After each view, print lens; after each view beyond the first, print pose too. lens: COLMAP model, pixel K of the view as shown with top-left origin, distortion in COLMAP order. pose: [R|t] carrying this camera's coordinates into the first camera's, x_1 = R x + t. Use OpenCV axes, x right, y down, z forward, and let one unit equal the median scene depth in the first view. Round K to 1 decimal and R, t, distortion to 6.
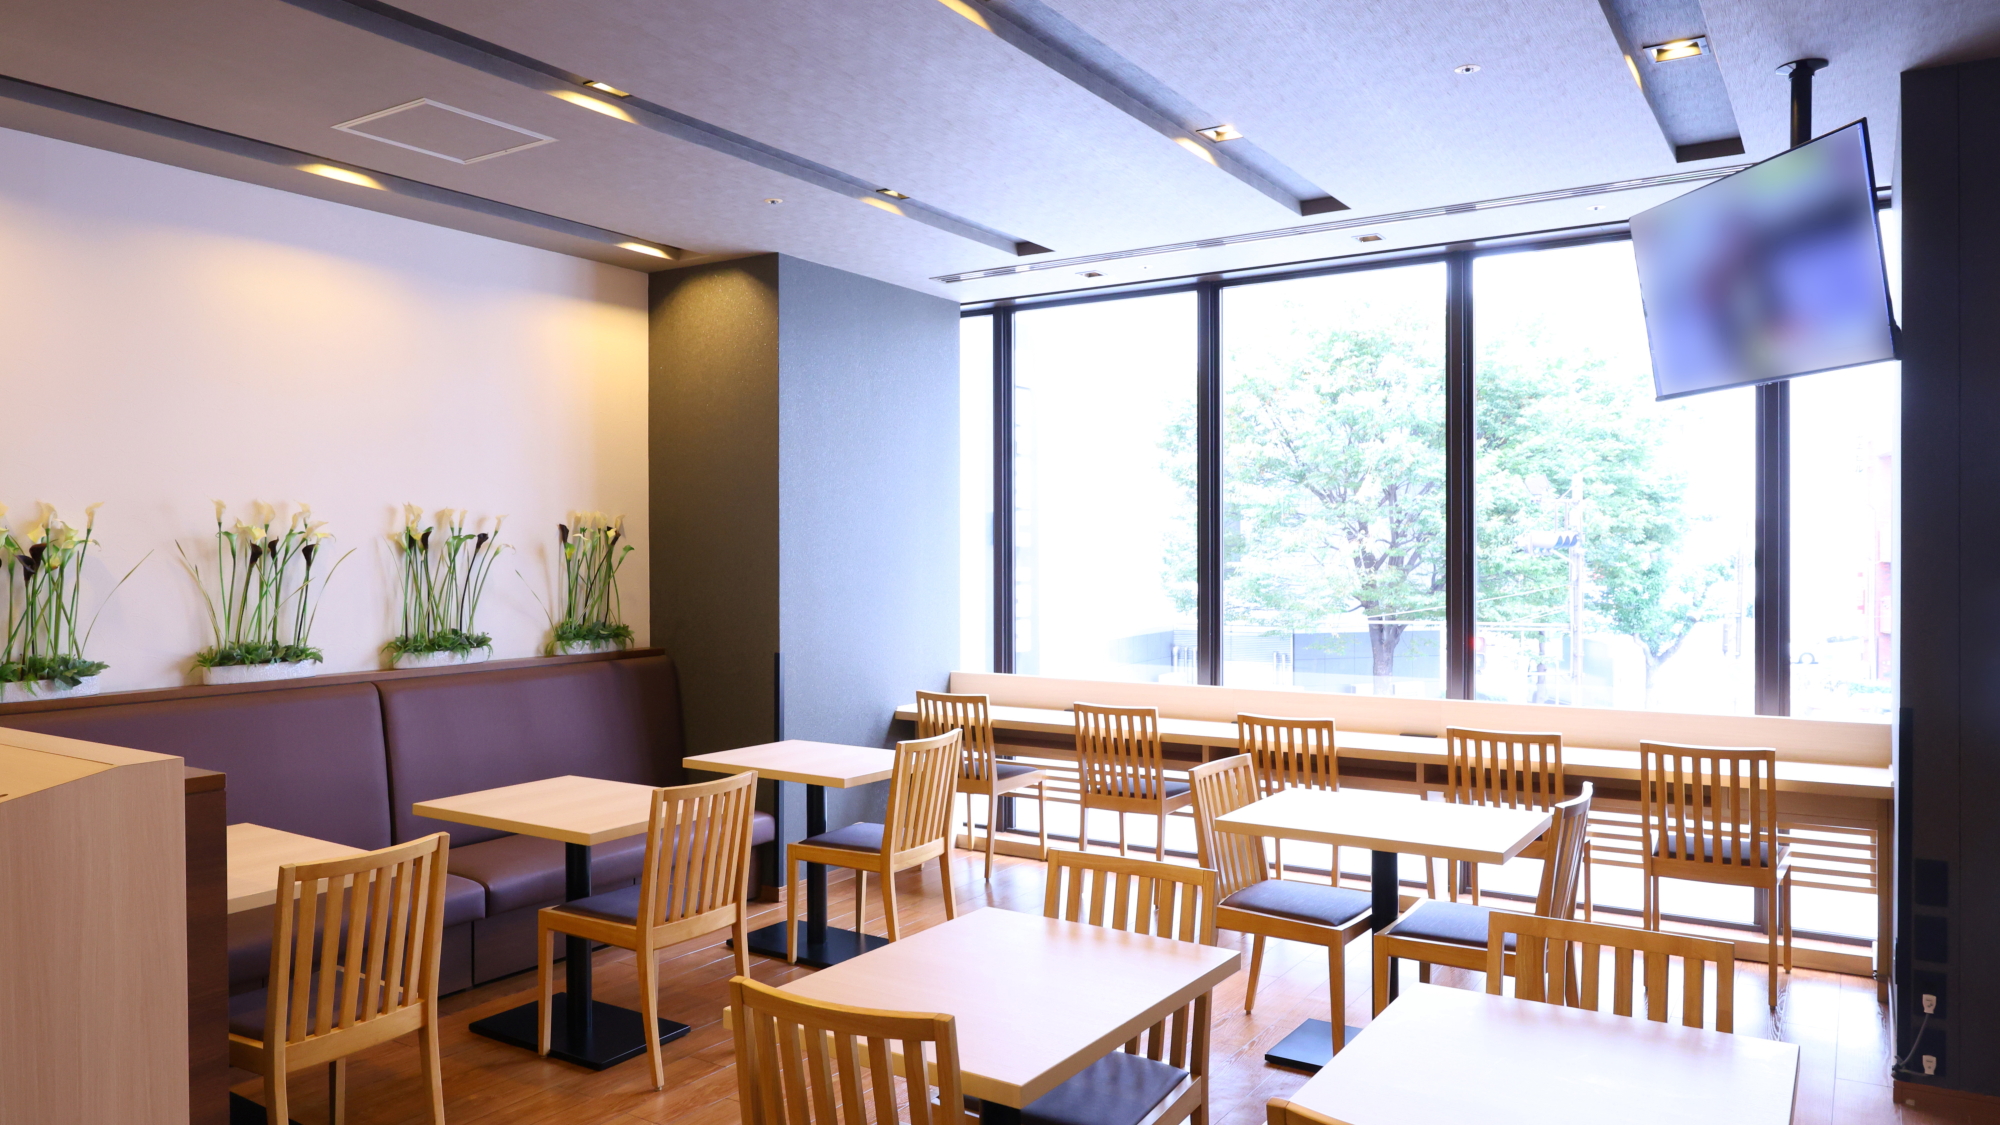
lens RADIAL K [[1460.2, 0, 1000.0], [0, 1460.2, 562.5], [0, 0, 1]] dist [-0.007155, 0.102959]
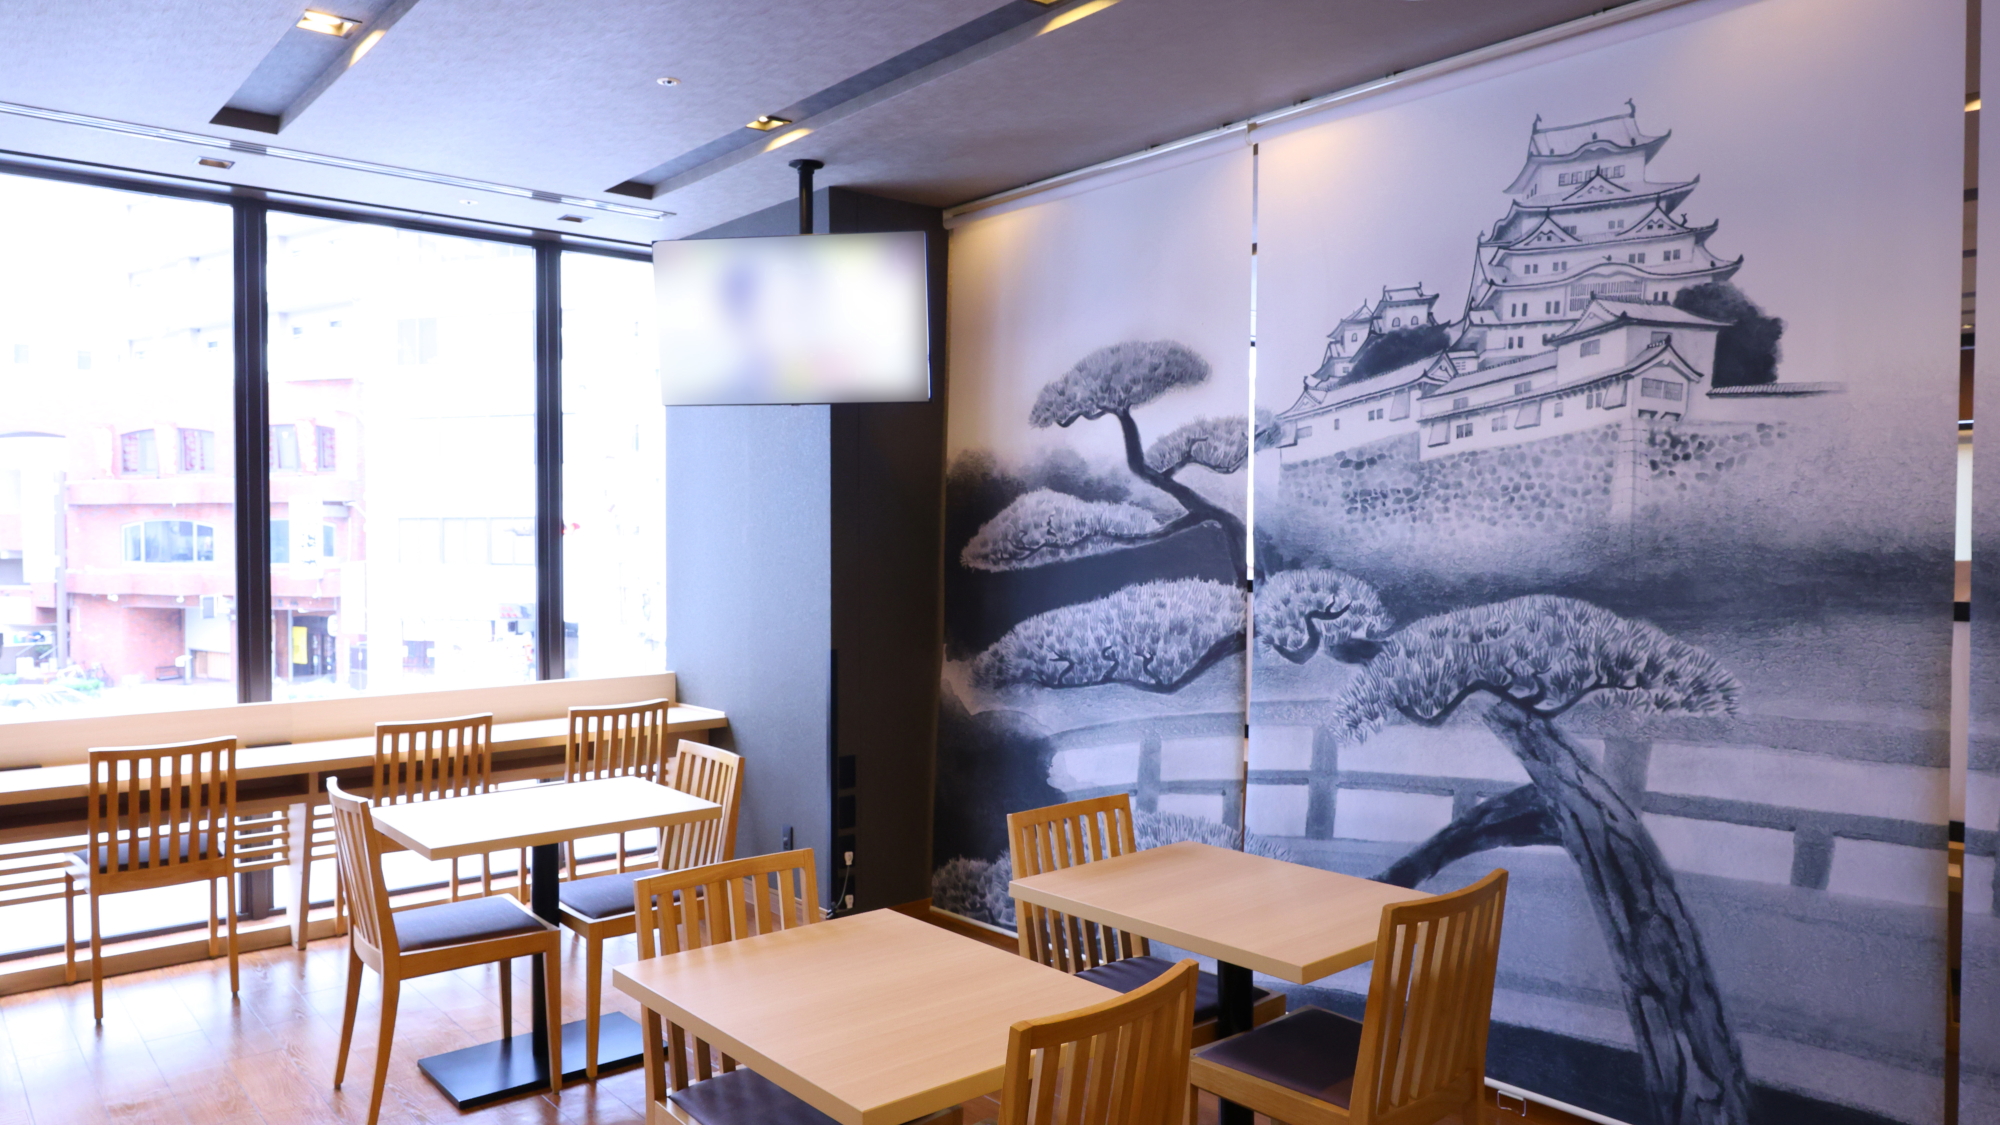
lens RADIAL K [[1399.8, 0, 1000.0], [0, 1399.8, 562.5], [0, 0, 1]] dist [0.212176, -0.000075]
pose [[0.344545, -0.016726, 0.938621, -0.539834], [0.010380, 0.999848, 0.014007, -0.000371], [-0.938712, 0.004916, 0.344666, 0.375666]]
